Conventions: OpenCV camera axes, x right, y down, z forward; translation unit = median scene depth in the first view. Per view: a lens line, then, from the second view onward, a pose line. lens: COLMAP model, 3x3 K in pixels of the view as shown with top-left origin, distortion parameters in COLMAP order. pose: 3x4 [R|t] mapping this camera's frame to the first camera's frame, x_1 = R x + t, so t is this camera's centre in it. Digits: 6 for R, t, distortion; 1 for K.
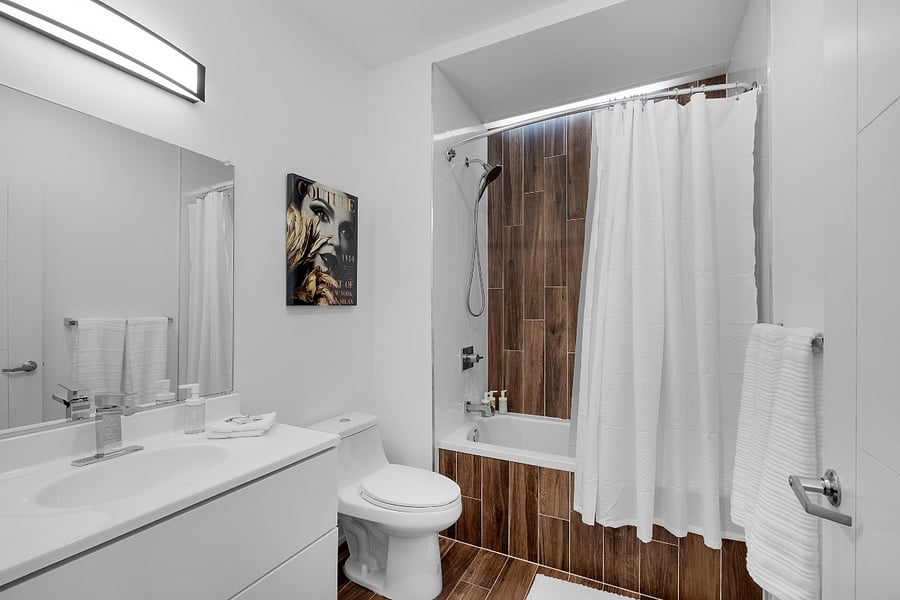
lens RADIAL K [[398.9, 0, 448.8], [0, 398.9, 304.5], [0, 0, 1]] dist [-0.007745, 0.002137]
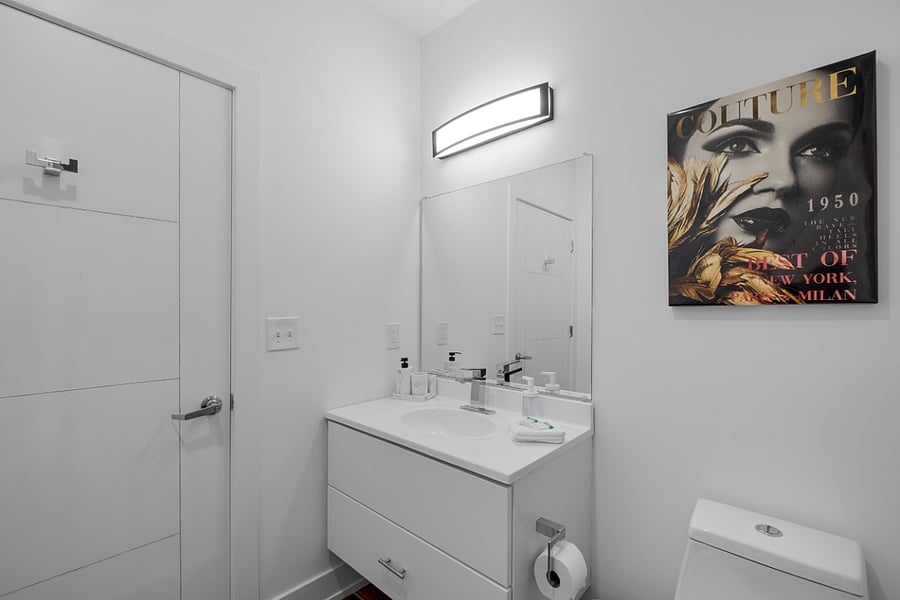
lens RADIAL K [[398.9, 0, 446.2], [0, 398.9, 305.5], [0, 0, 1]] dist [-0.007745, 0.002137]
pose [[-0.289007, -0.009742, -0.957278, 0.350353], [0.010963, 0.999849, -0.013485, 0.006633], [0.957264, -0.014392, -0.288856, 0.766863]]
